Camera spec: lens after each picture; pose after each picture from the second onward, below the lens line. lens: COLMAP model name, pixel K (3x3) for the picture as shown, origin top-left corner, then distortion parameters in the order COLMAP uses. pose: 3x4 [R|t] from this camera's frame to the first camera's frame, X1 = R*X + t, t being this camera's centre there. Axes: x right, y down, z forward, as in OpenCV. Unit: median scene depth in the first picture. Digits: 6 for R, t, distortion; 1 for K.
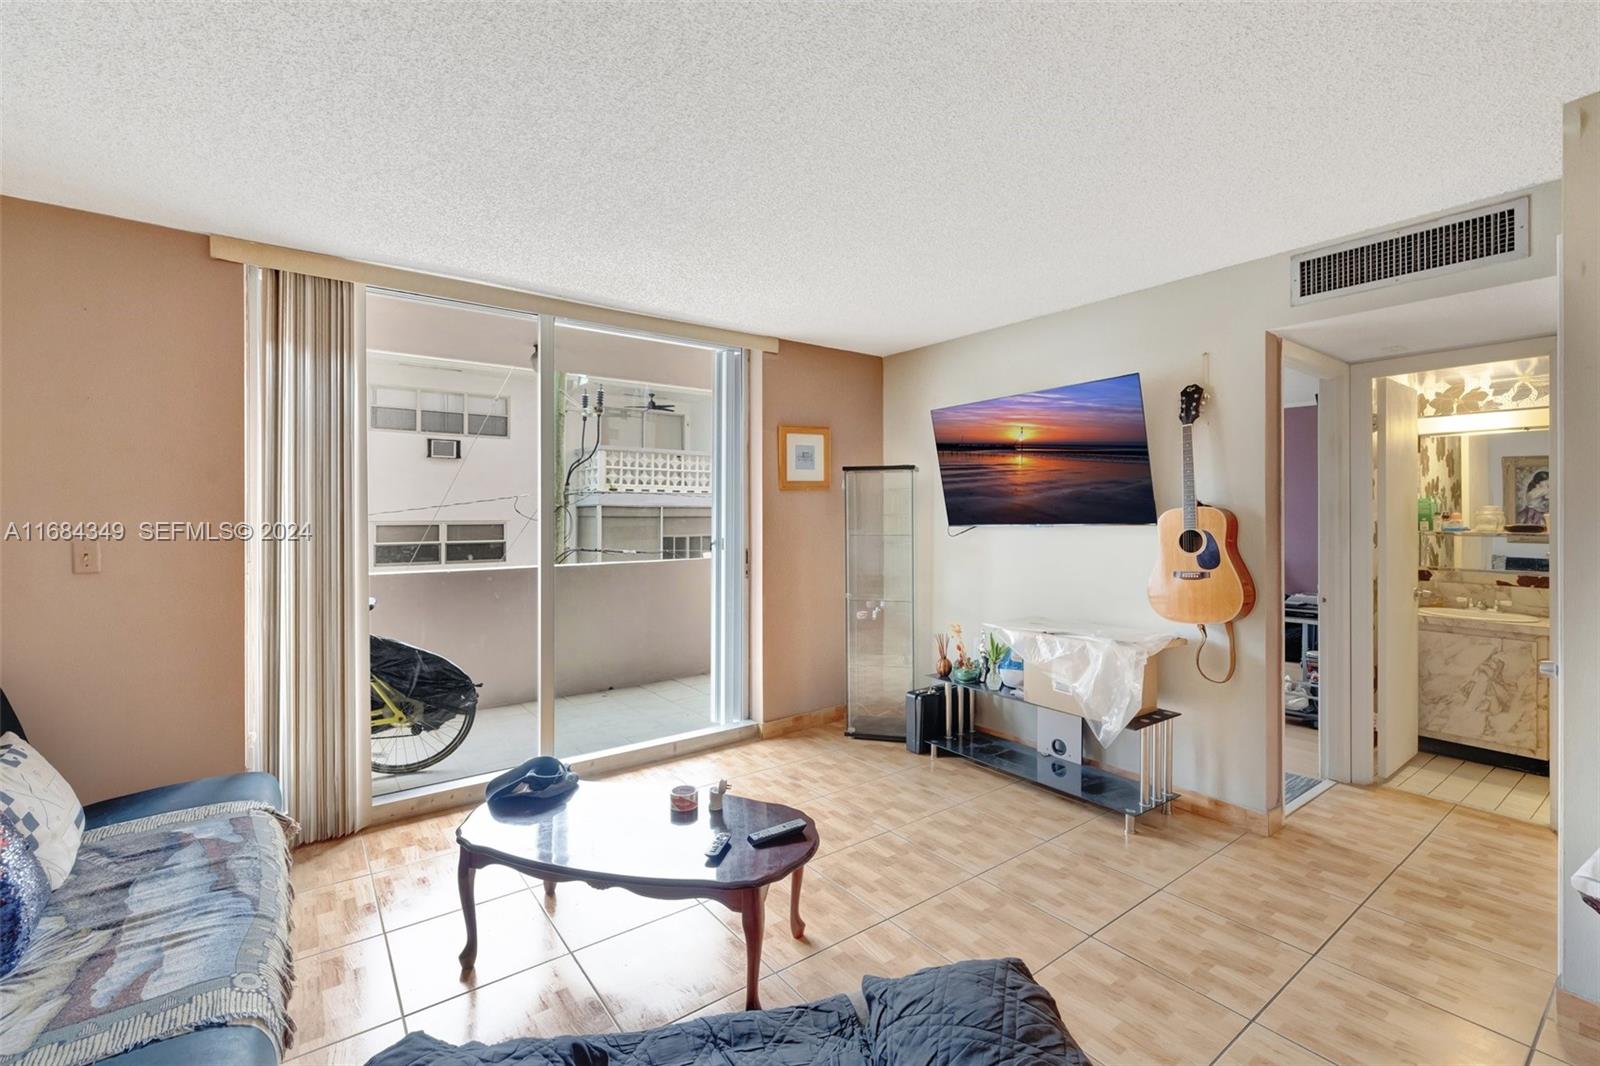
lens RADIAL K [[684.4, 0, 792.5], [0, 684.4, 515.6], [0, 0, 1]] dist [-0.000759, 0.000217]
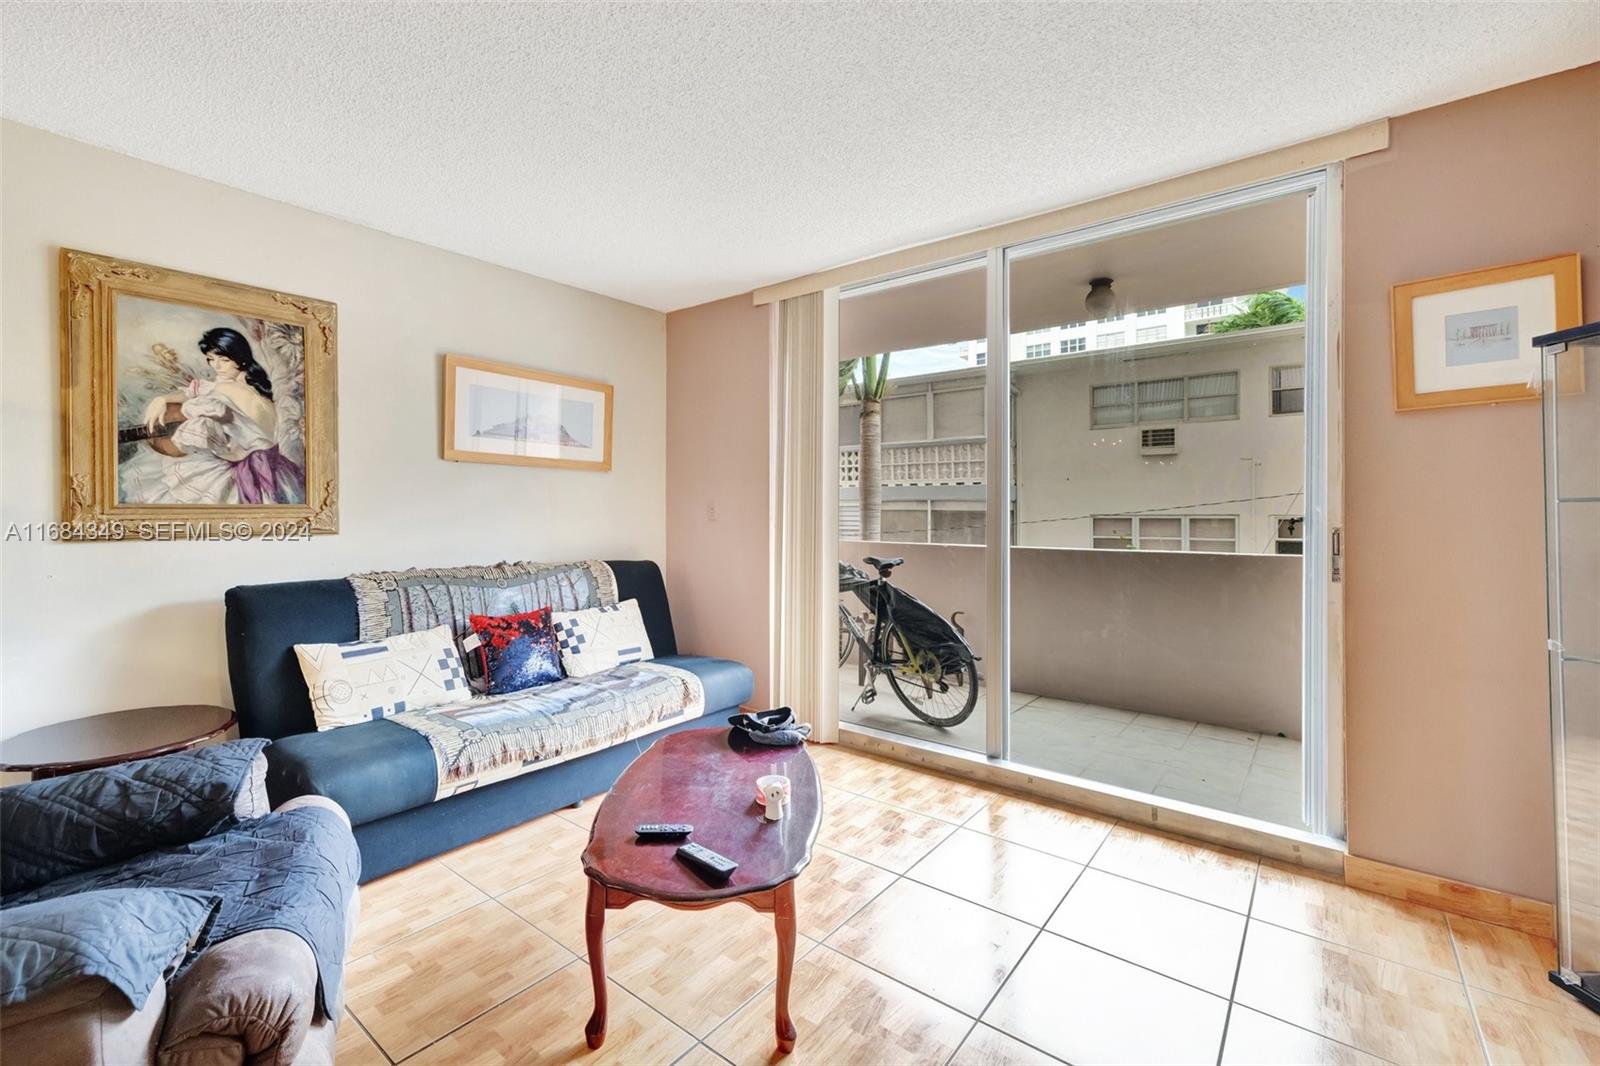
lens RADIAL K [[684.4, 0, 792.5], [0, 684.4, 515.6], [0, 0, 1]] dist [-0.000759, 0.000217]
pose [[0.253038, 0.004210, -0.967447, 0.414829], [-0.005437, 0.999981, 0.002929, 0.045635], [0.967441, 0.004519, 0.253056, 0.510921]]
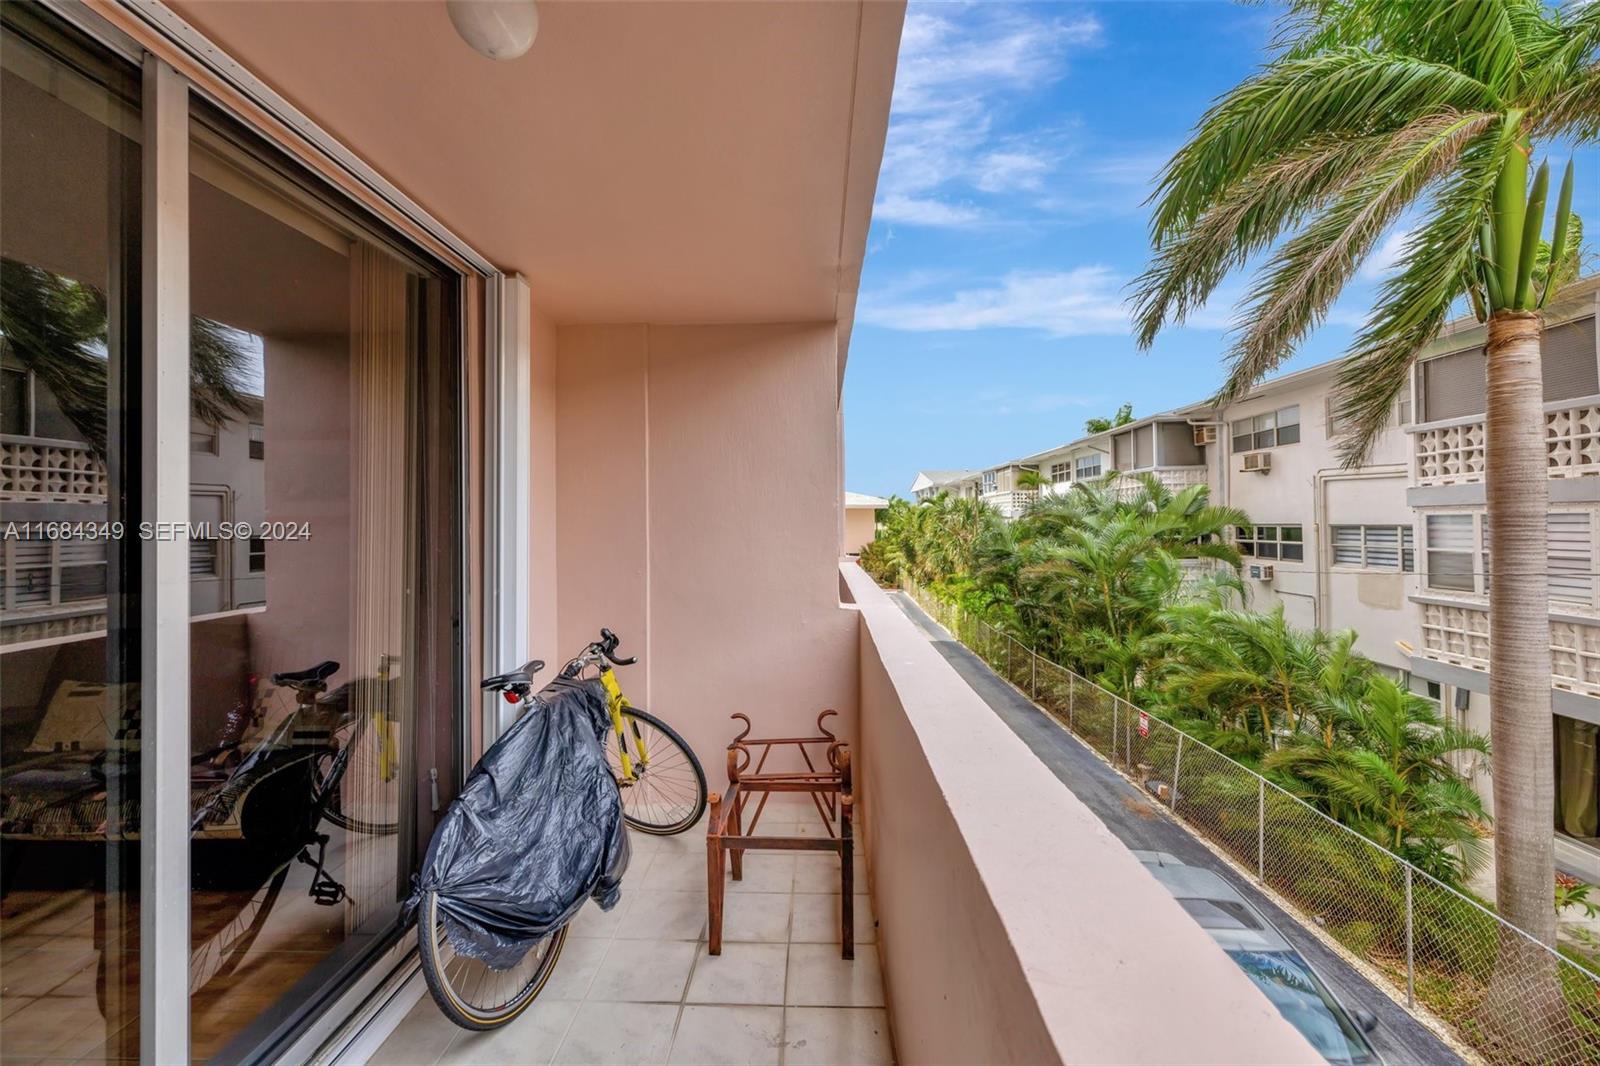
lens RADIAL K [[705.0, 0, 799.5], [0, 705.0, 524.1], [0, 0, 1]] dist [0.001074, 0.000052]
pose [[-0.628229, 0.007601, -0.777991, -0.267723], [0.010259, 0.999946, 0.001486, -0.013702], [0.777961, -0.007048, -0.628273, 1.534239]]
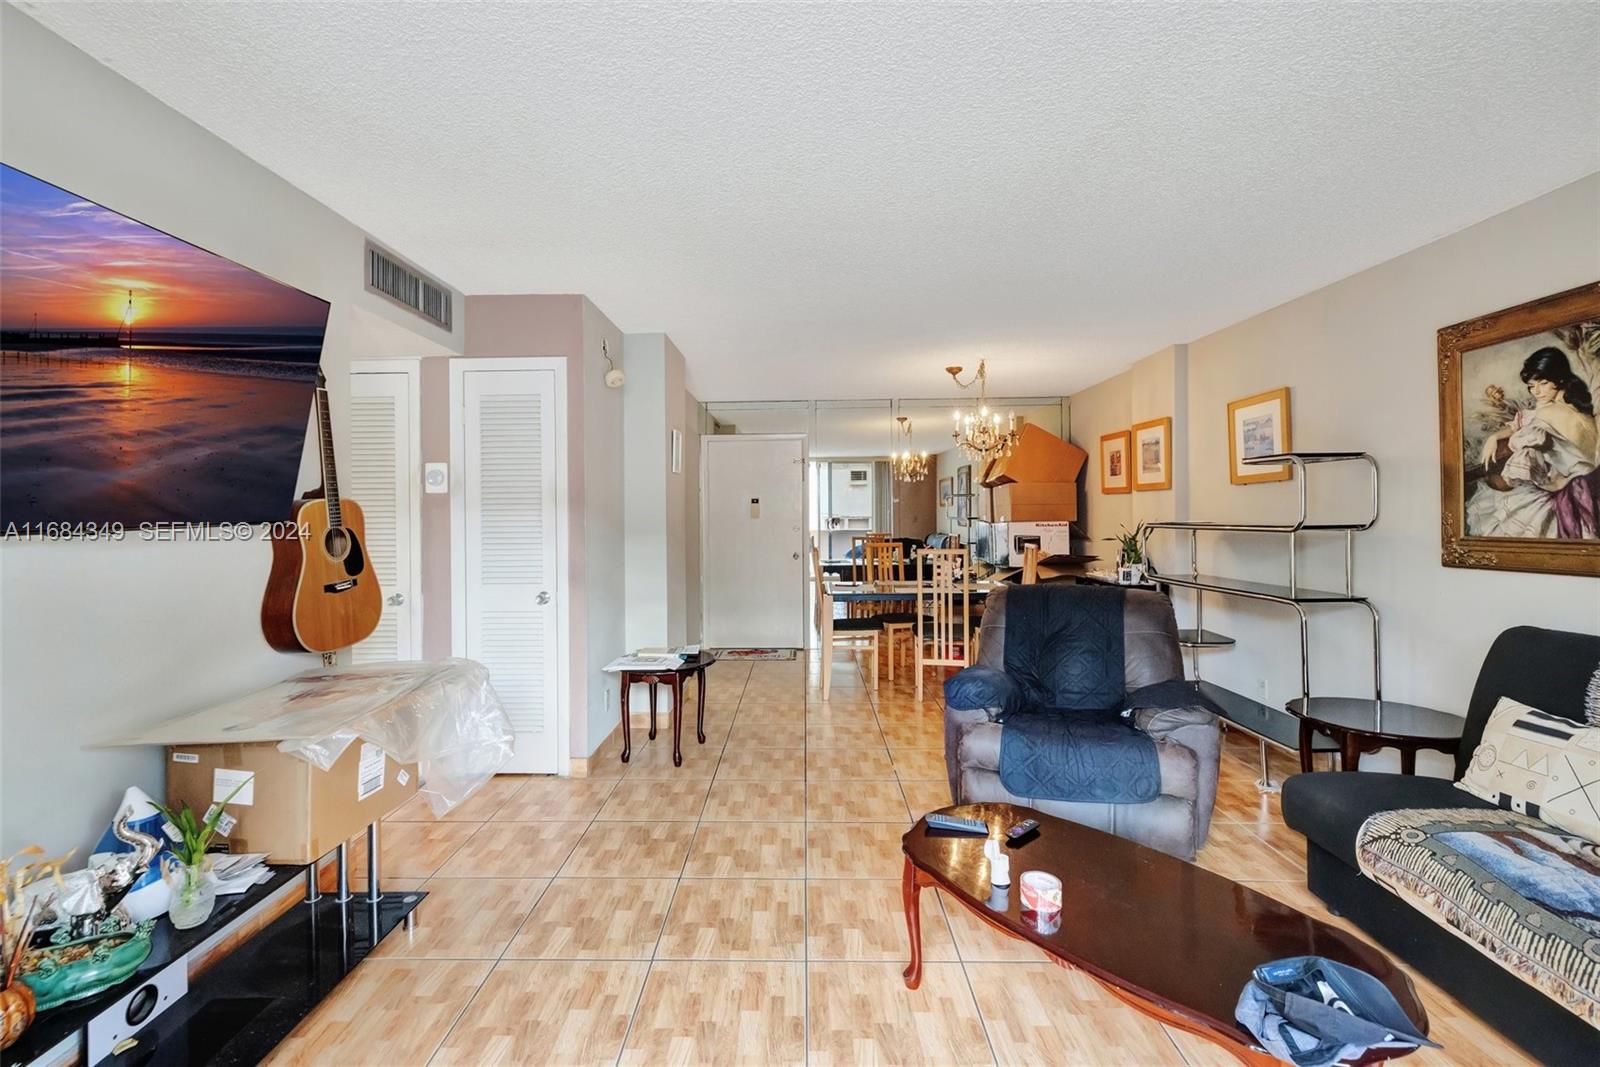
lens RADIAL K [[684.4, 0, 792.5], [0, 684.4, 516.1], [0, 0, 1]] dist [-0.000759, 0.000217]
pose [[-0.794819, 0.004248, 0.606831, -0.244176], [0.009498, 0.999940, 0.005440, 0.007304], [-0.606772, 0.010088, -0.794812, 1.084222]]
